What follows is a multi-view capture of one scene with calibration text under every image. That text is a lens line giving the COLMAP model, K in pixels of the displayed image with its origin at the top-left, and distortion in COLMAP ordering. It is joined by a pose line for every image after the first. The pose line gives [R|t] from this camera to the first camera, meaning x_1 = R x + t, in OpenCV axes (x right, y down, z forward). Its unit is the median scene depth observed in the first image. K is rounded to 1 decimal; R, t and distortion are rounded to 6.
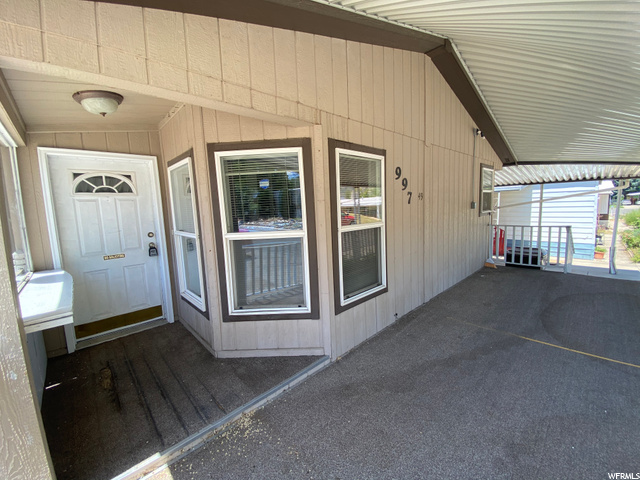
lens RADIAL K [[258.8, 0, 319.2], [0, 258.8, 237.4], [0, 0, 1]] dist [0.035200, -0.028263]
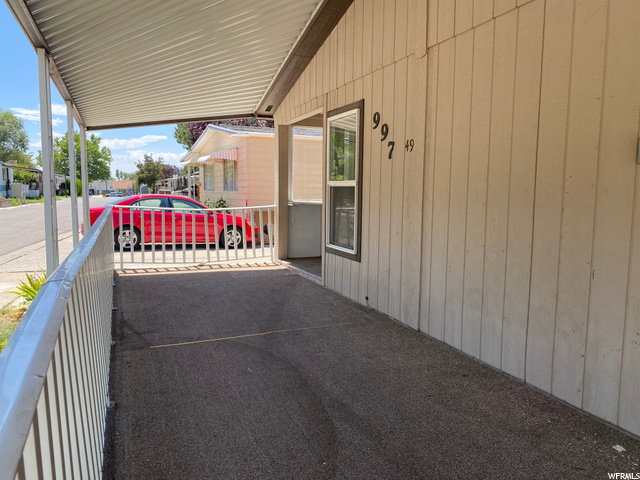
lens RADIAL K [[509.9, 0, 320.0], [0, 509.9, 240.0], [0, 0, 1]] dist [-0.003632, -0.000770]
pose [[-0.365750, 0.139805, -0.920153, 1.782424], [-0.098208, 0.977337, 0.187530, -0.160403], [0.925517, 0.158956, -0.343731, 1.387579]]
